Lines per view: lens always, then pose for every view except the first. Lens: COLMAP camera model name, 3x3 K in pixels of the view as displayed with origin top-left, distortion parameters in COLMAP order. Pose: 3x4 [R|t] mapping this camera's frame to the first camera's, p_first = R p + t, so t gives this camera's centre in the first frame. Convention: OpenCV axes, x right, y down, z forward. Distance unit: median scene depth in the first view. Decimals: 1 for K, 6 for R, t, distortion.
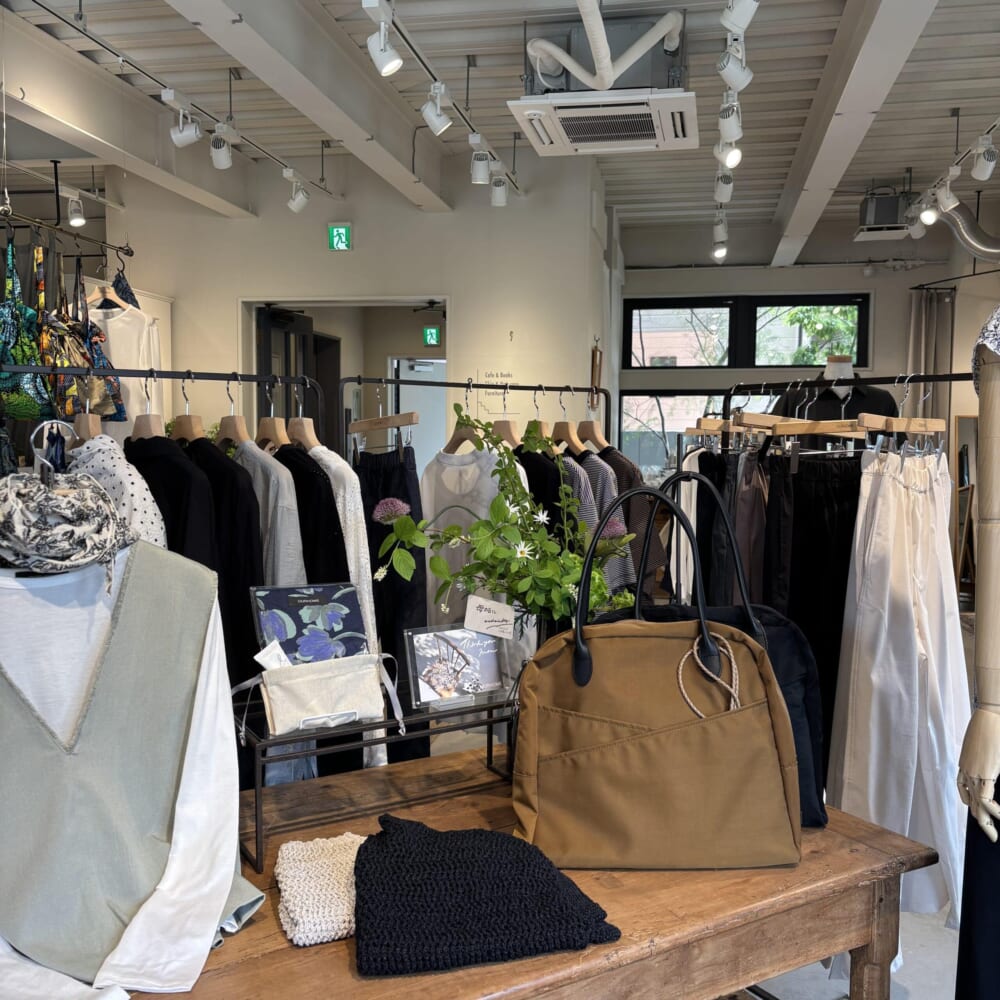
lens RADIAL K [[999.1, 0, 500.6], [0, 999.1, 499.2], [0, 0, 1]] dist [0.021609, 0.000000]
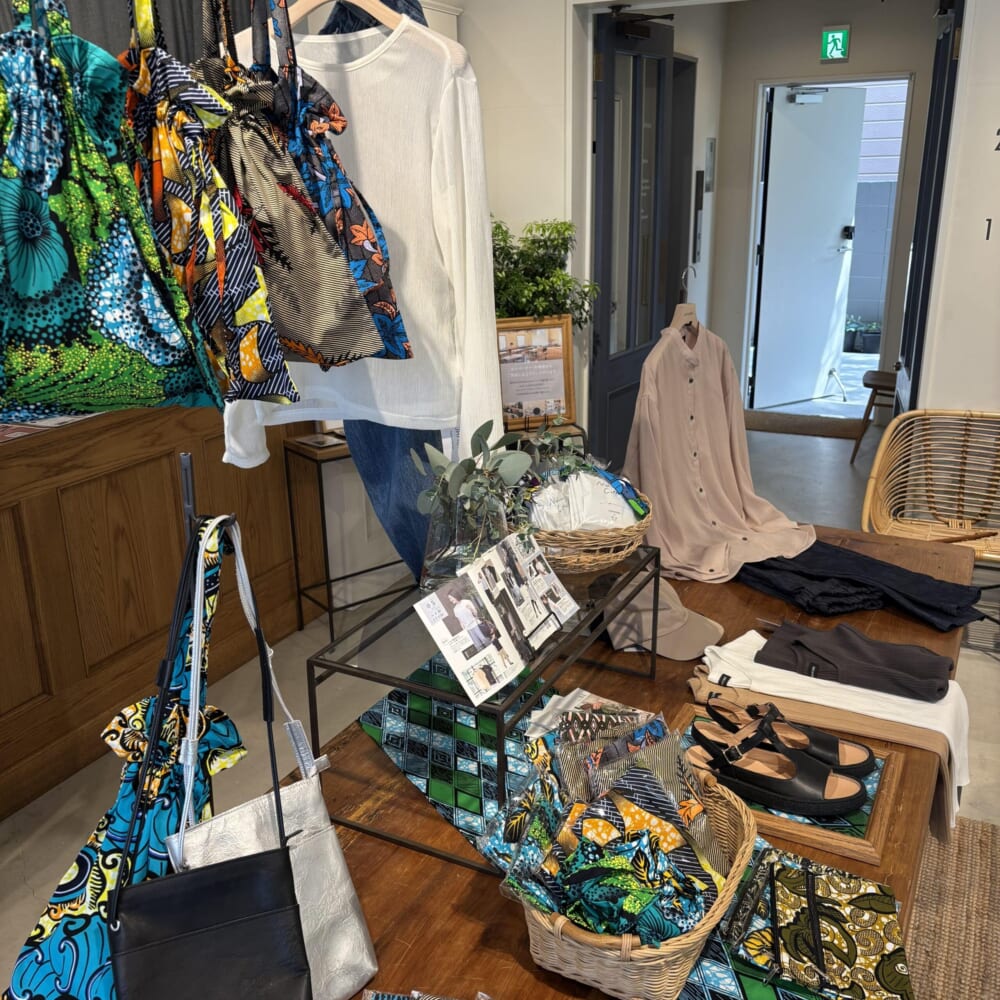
lens RADIAL K [[999.1, 0, 498.6], [0, 999.1, 500.1], [0, 0, 1]] dist [0.021609, 0.000000]
pose [[0.965472, 0.048394, -0.255974, -0.261082], [0.019273, 0.966633, 0.255441, -0.129544], [0.259795, -0.251554, 0.932324, 0.696009]]
